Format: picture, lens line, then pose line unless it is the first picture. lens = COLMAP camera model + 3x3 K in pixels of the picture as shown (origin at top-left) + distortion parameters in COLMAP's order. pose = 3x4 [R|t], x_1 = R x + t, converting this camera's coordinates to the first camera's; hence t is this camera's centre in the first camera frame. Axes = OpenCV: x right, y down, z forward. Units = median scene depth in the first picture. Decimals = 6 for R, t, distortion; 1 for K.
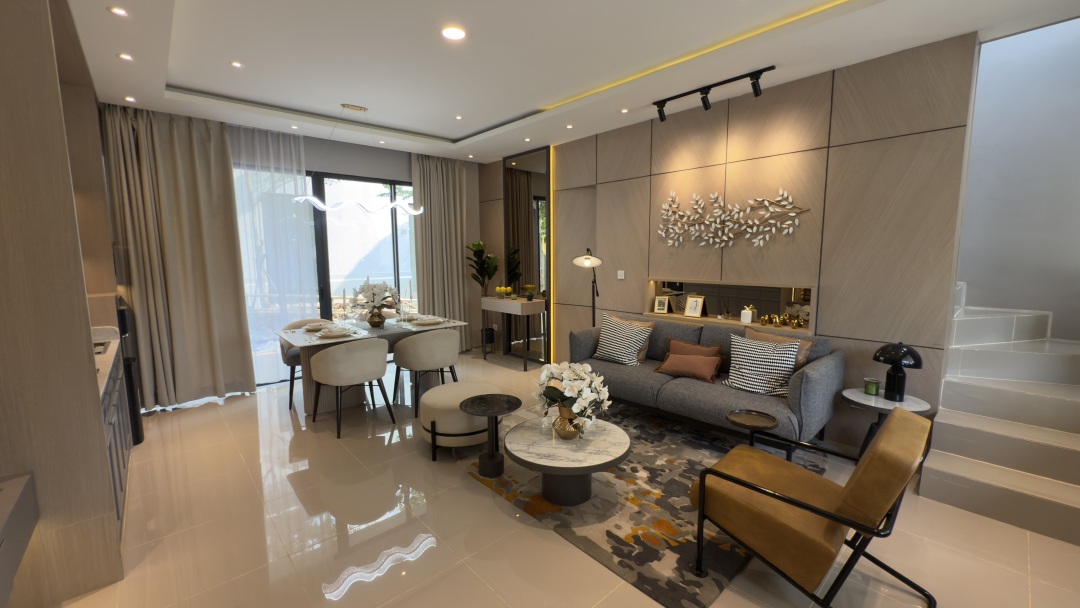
lens RADIAL K [[431.4, 0, 540.0], [0, 431.4, 304.0], [0, 0, 1]] dist [0.030546, 0.000128]
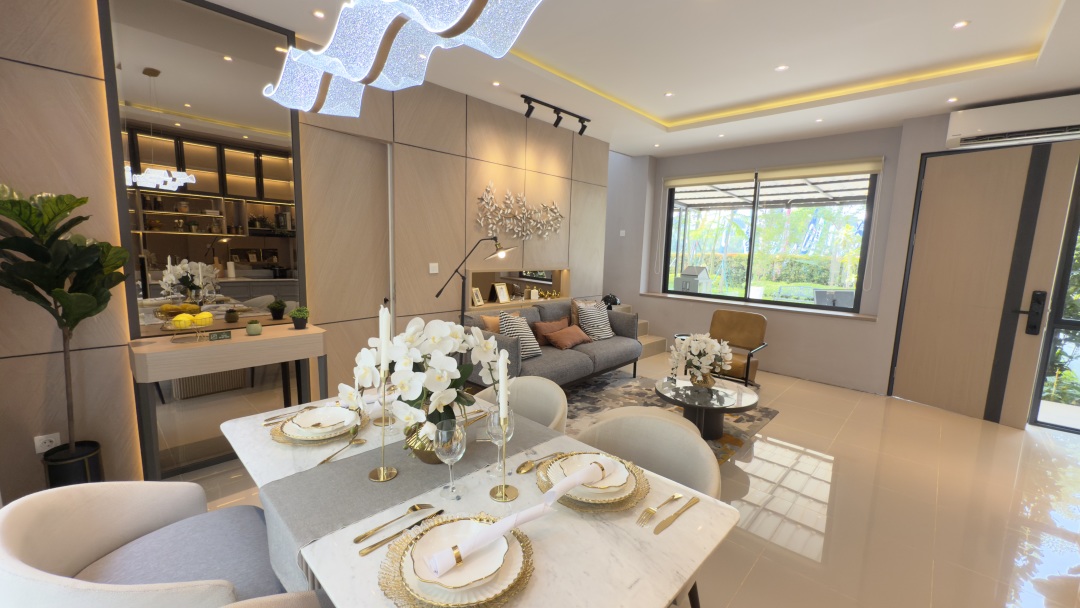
lens RADIAL K [[431.4, 0, 540.0], [0, 431.4, 304.0], [0, 0, 1]] dist [0.030546, 0.000128]
pose [[-0.063638, -0.131198, 0.989311, -0.768926], [0.087528, 0.986767, 0.136491, -0.113239], [-0.994127, 0.095279, -0.051312, 1.016068]]
